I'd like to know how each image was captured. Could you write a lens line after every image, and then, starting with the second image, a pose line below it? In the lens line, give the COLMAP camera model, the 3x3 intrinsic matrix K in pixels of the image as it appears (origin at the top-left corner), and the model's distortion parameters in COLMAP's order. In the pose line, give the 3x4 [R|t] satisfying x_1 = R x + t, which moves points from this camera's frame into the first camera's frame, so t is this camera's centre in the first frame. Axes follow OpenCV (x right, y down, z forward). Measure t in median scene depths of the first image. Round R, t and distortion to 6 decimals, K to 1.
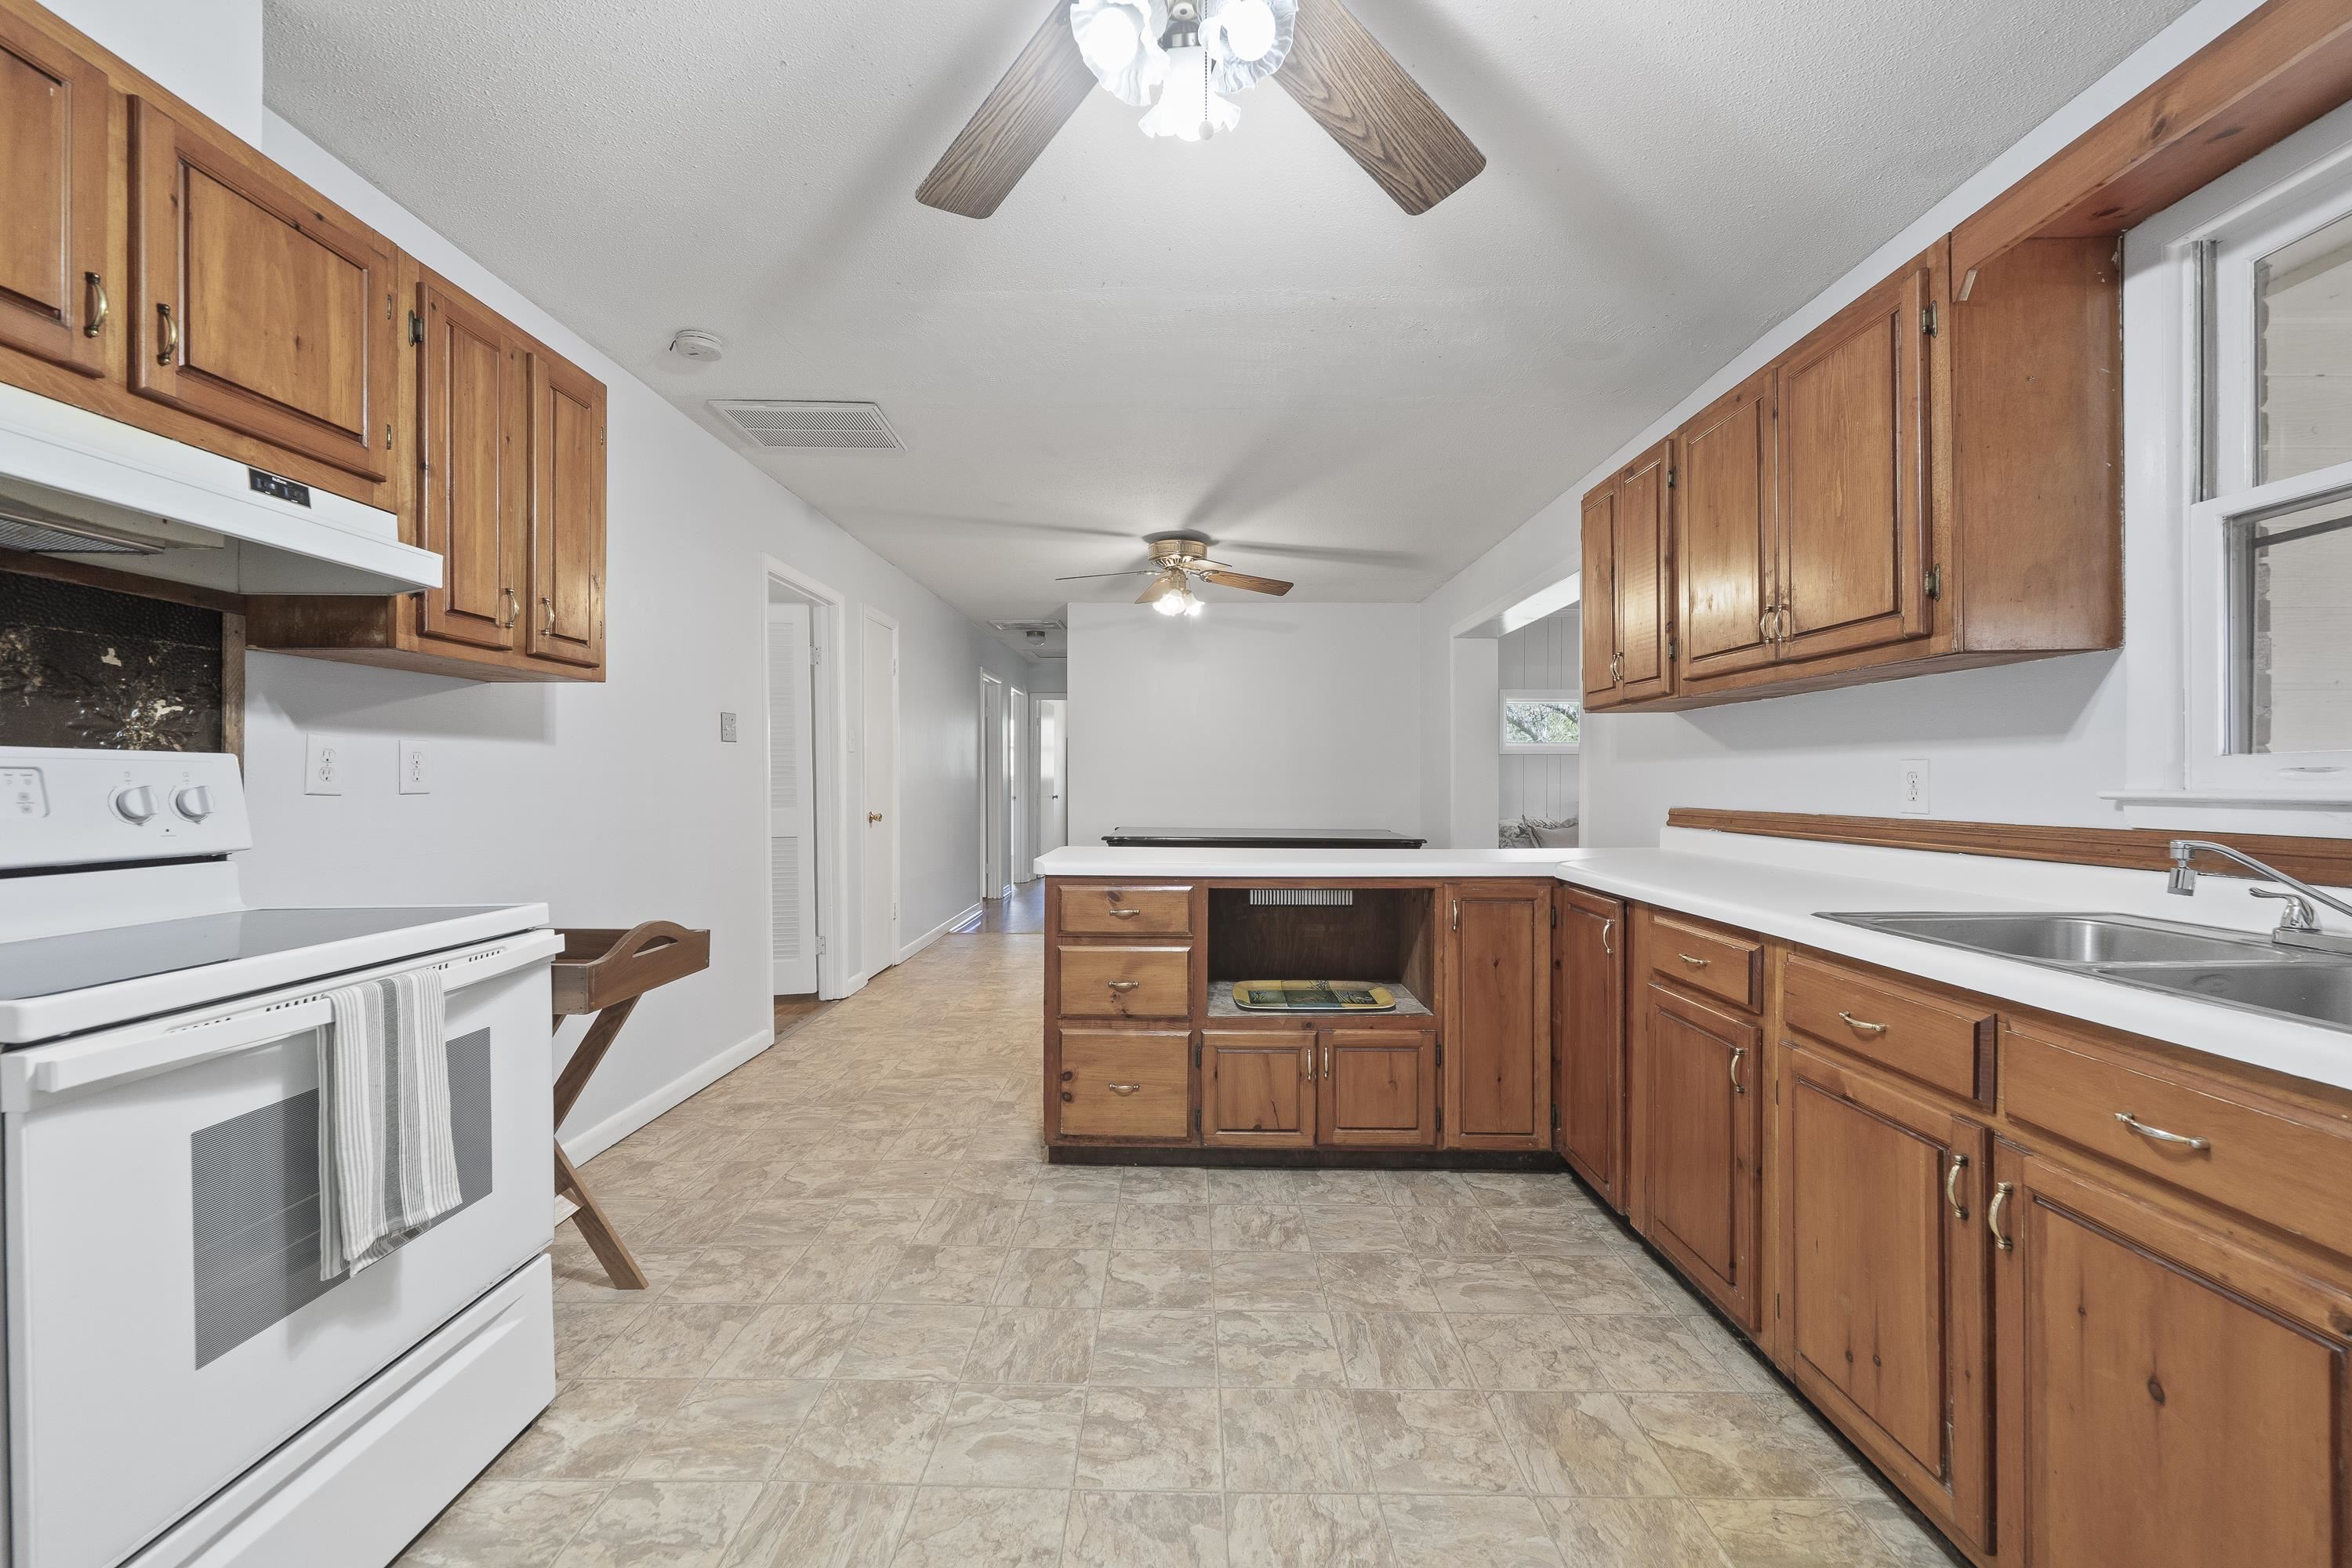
lens RADIAL K [[909.4, 0, 1172.1], [0, 909.4, 785.2], [0, 0, 1]] dist [-0.001978, -0.000116]
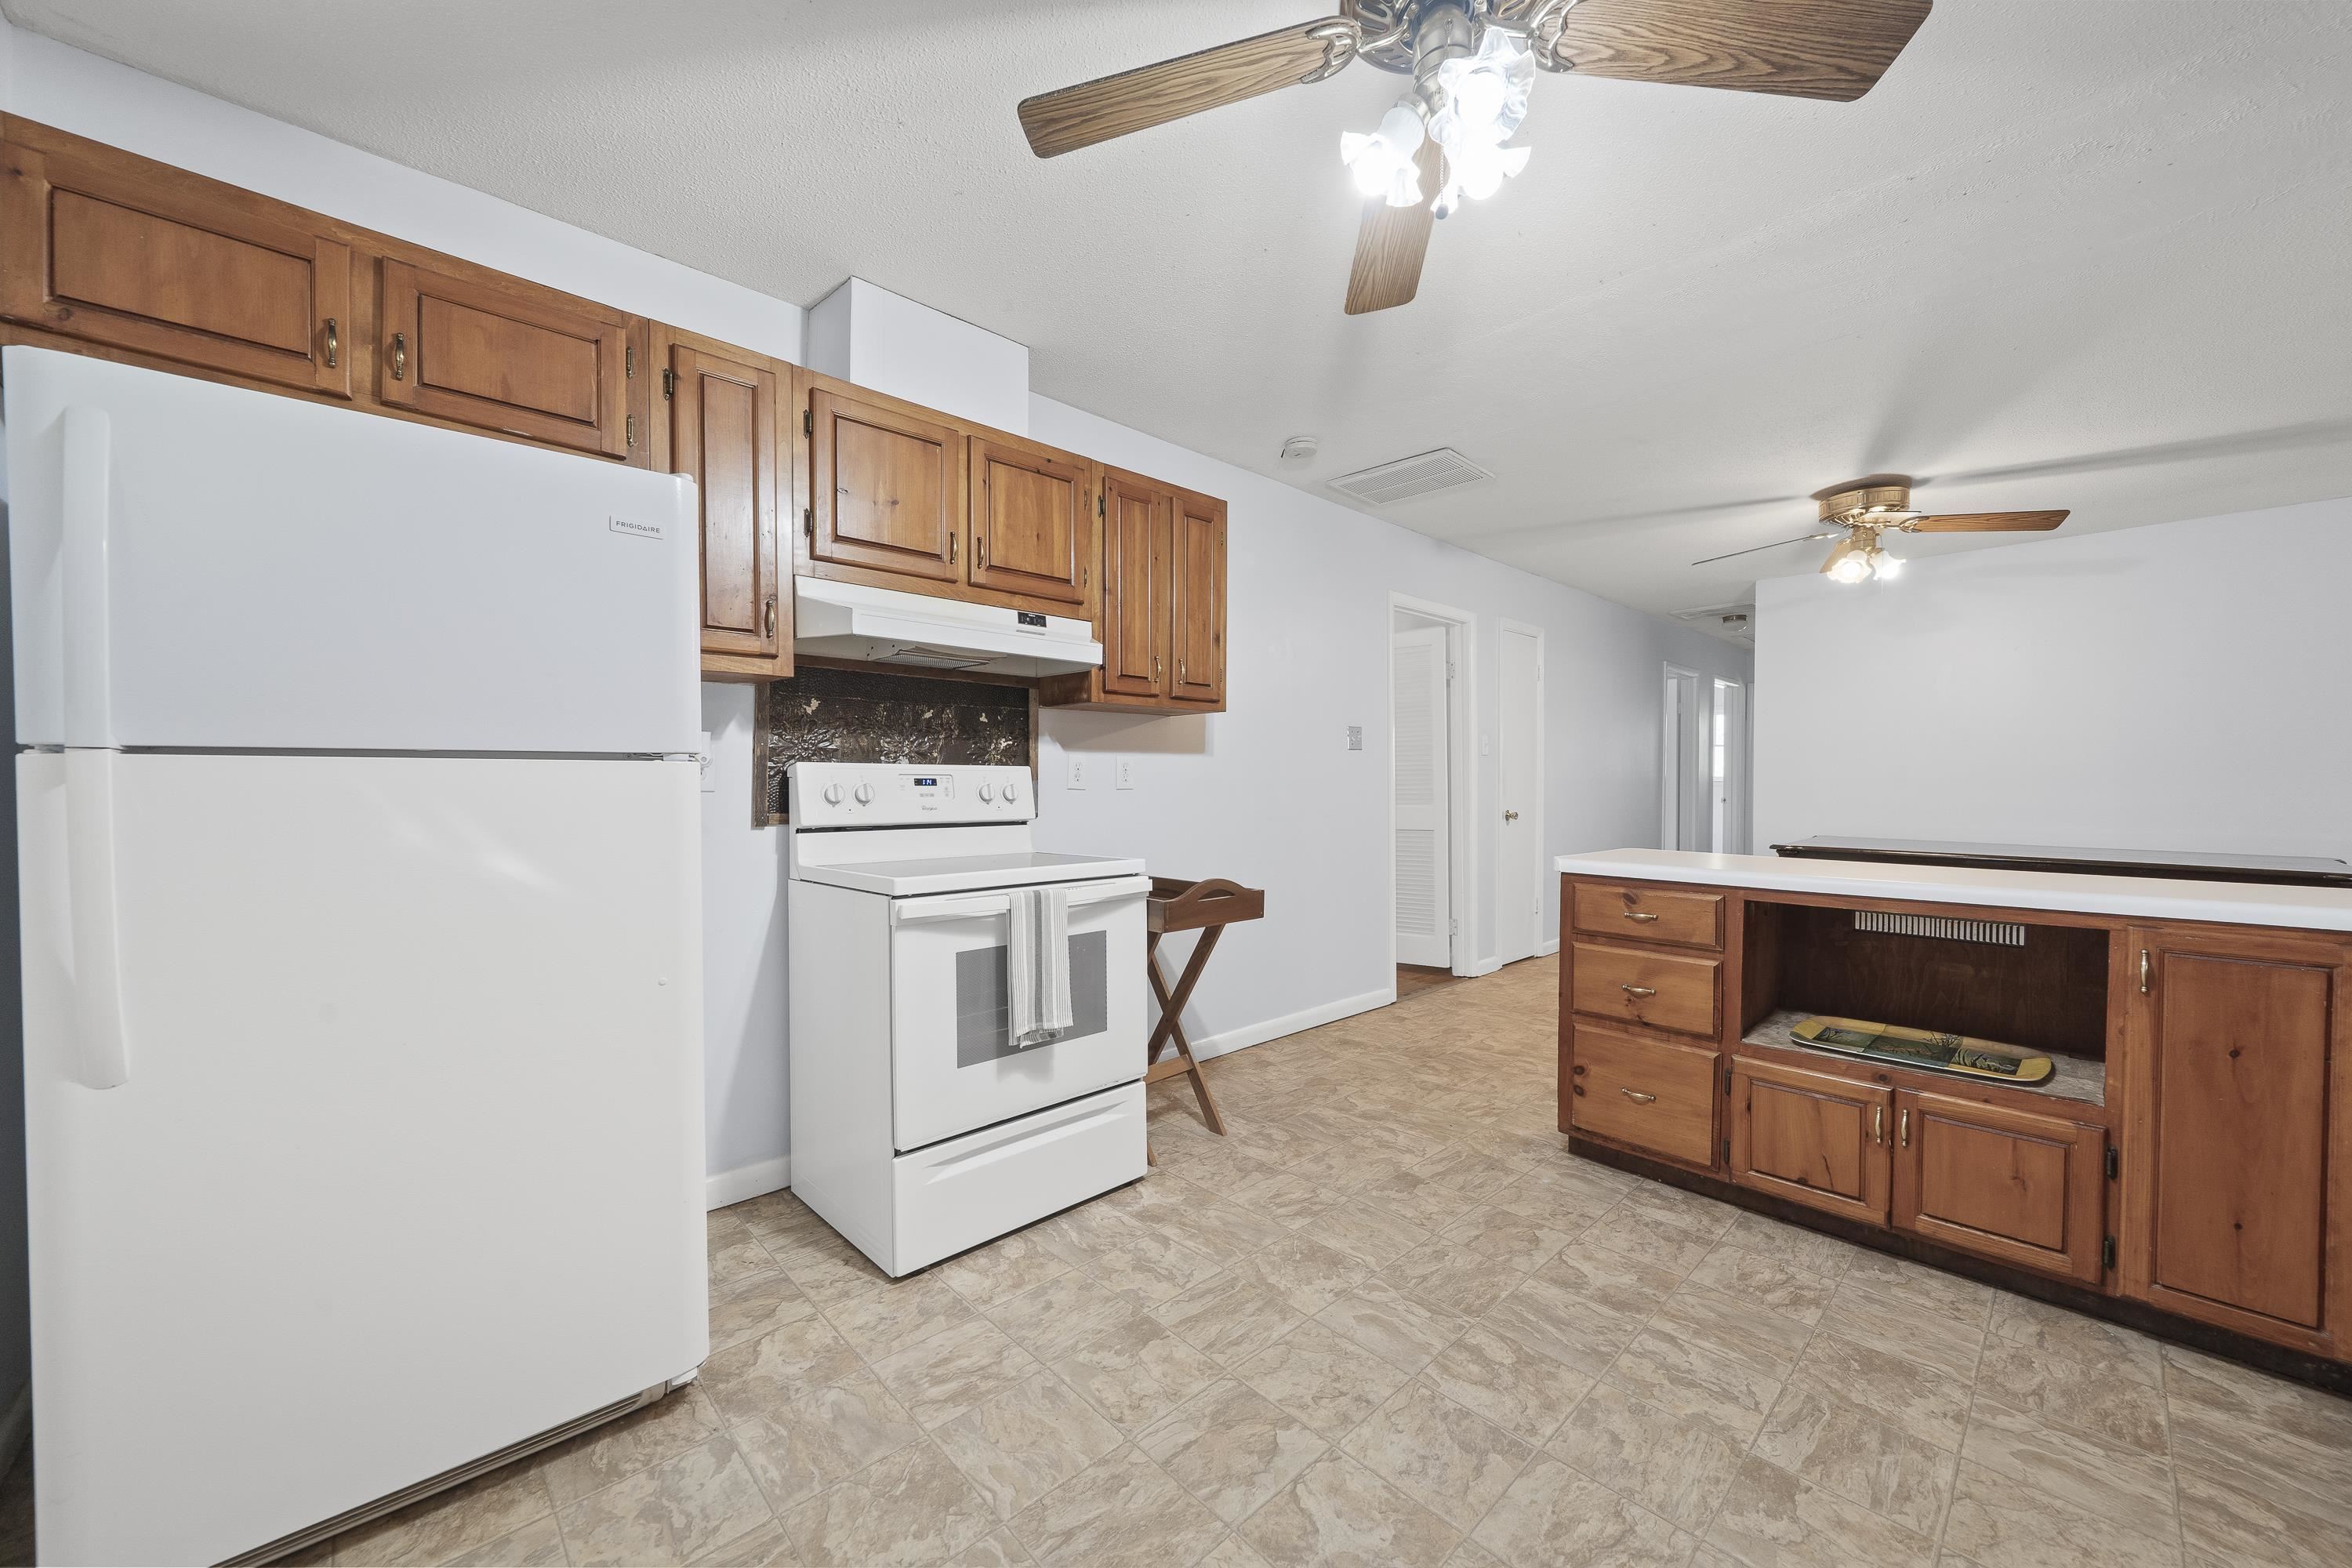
lens RADIAL K [[875.9, 0, 1177.7], [0, 875.9, 800.1], [0, 0, 1]] dist [-0.000626, -0.000002]
pose [[0.695725, 0.014241, -0.718167, 0.398338], [-0.003121, 0.999854, 0.016804, 0.002050], [0.718301, -0.009450, 0.695668, -0.008483]]
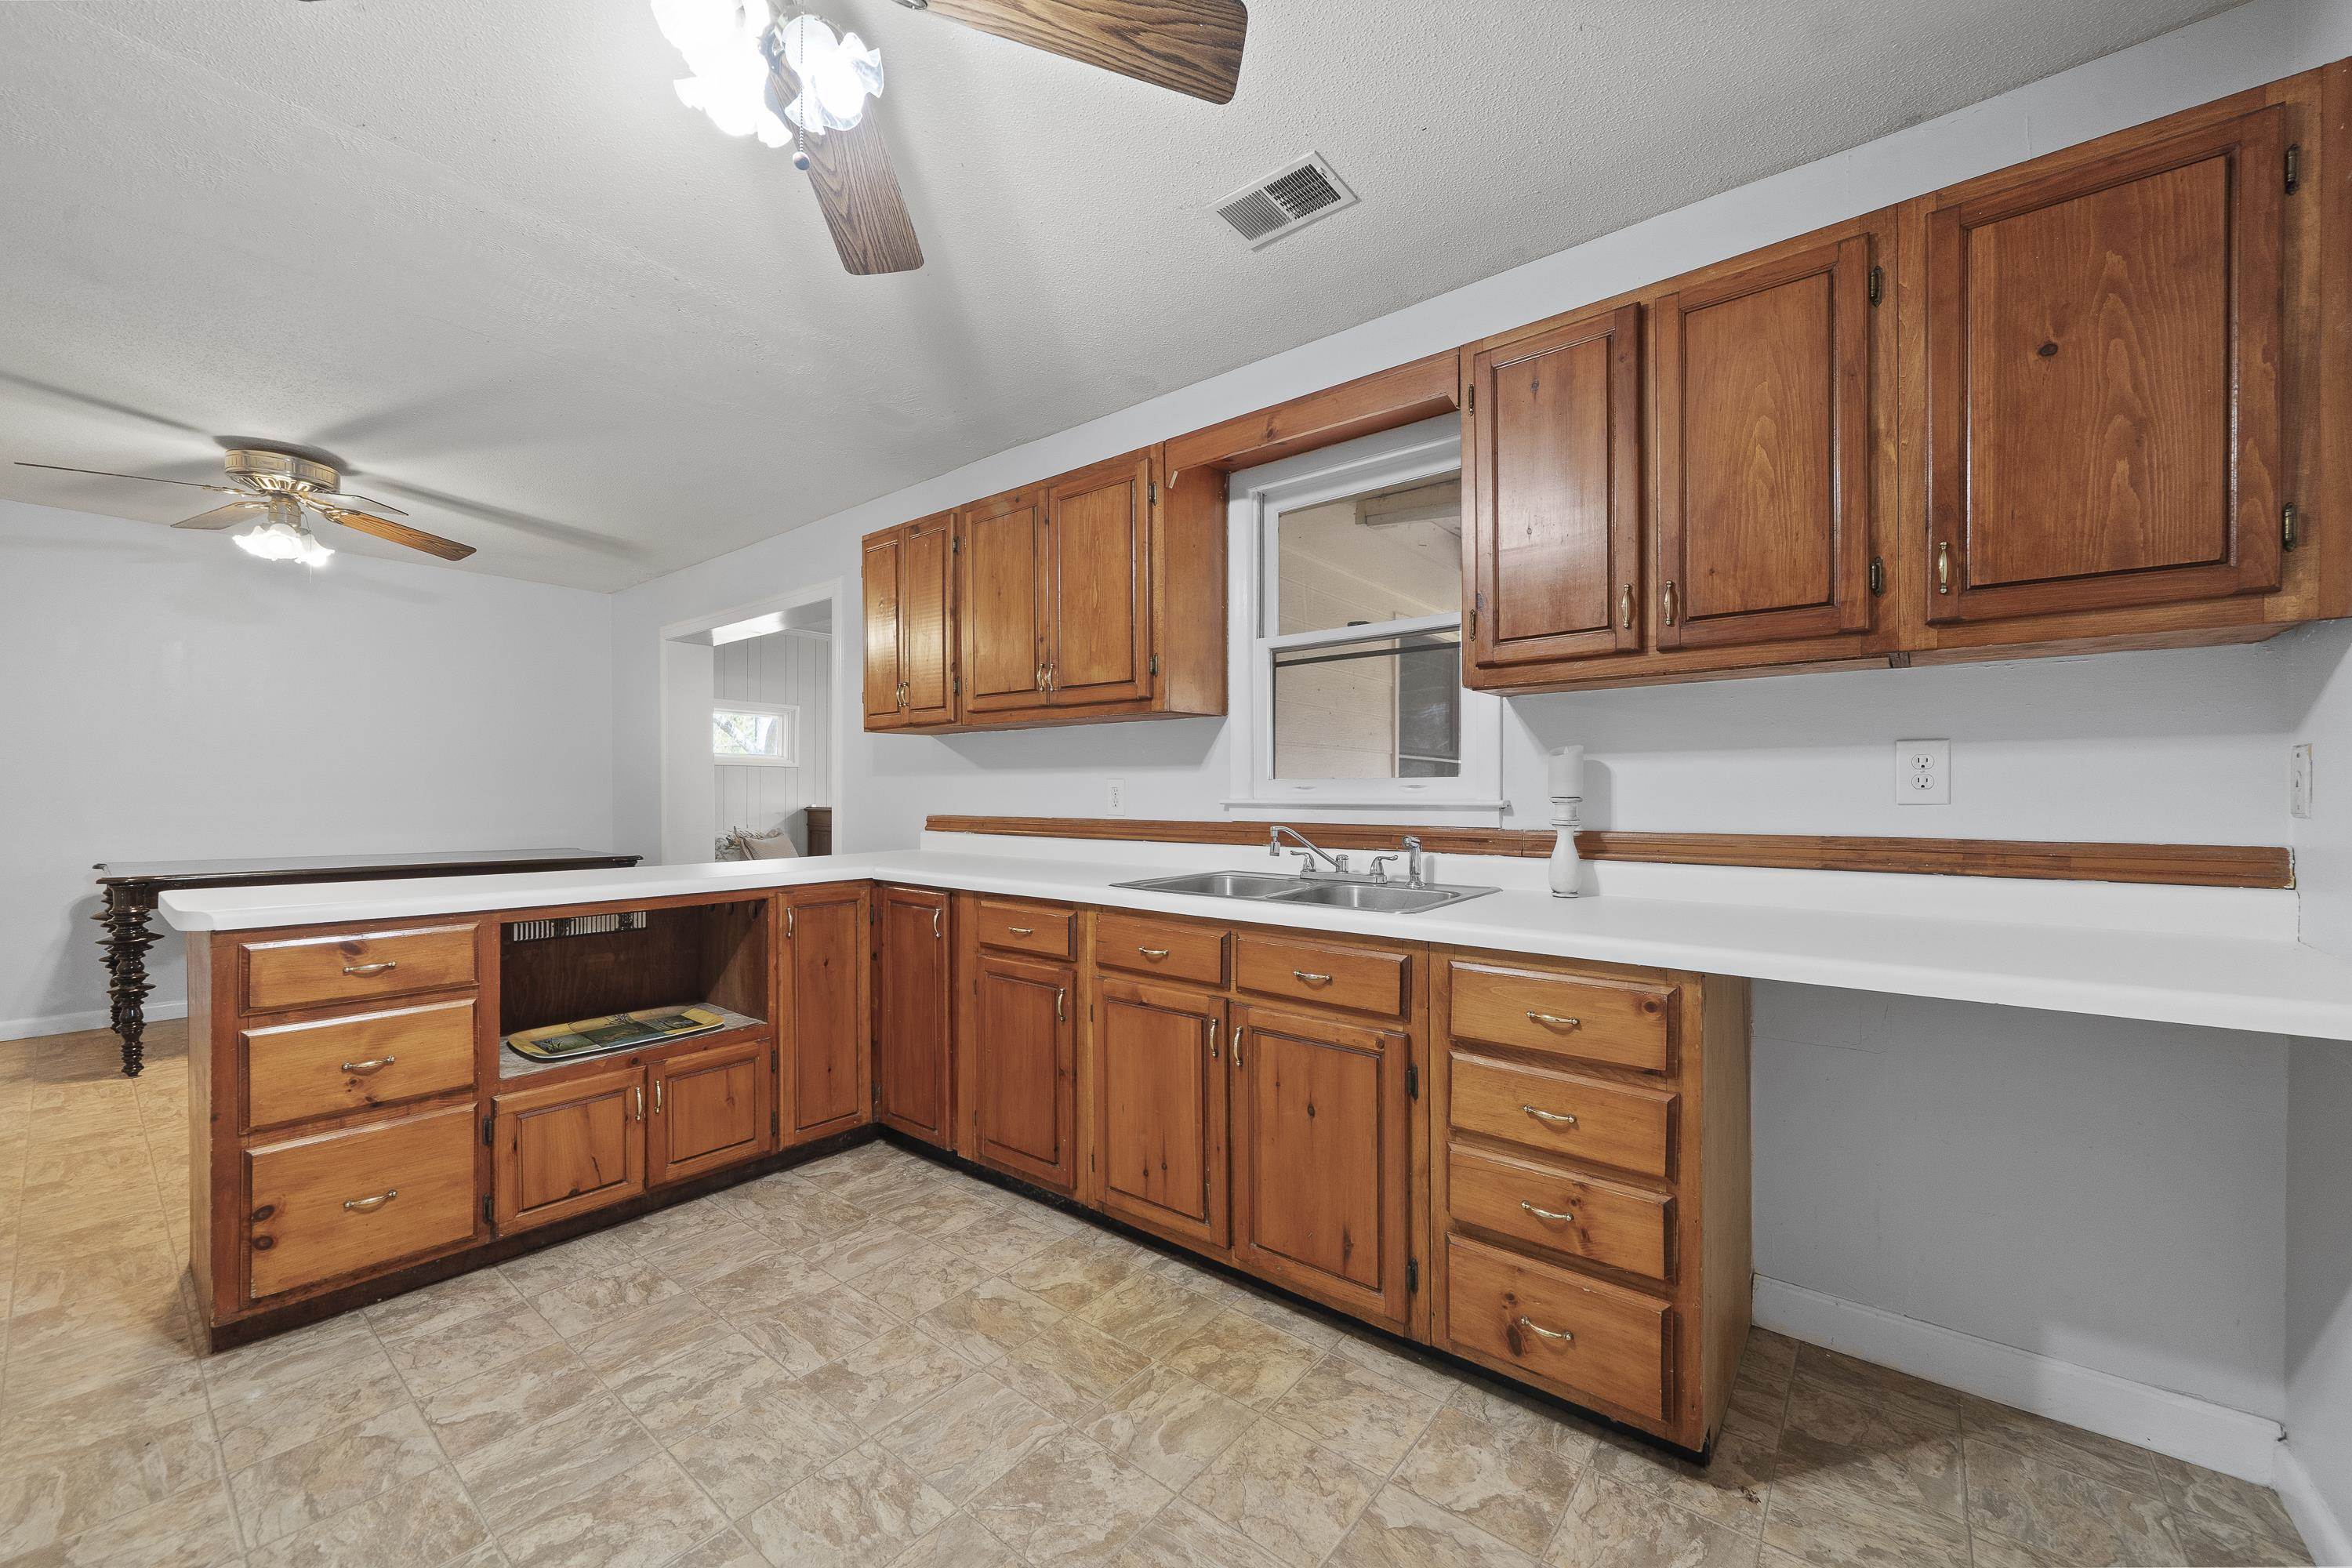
lens RADIAL K [[906.0, 0, 1175.8], [0, 906.0, 801.3], [0, 0, 1]] dist [-0.001627, 0.000077]
pose [[0.615875, -0.006565, 0.787817, -0.334764], [0.002046, 0.999975, 0.006733, -0.001940], [-0.787842, -0.002535, 0.615873, 0.023528]]
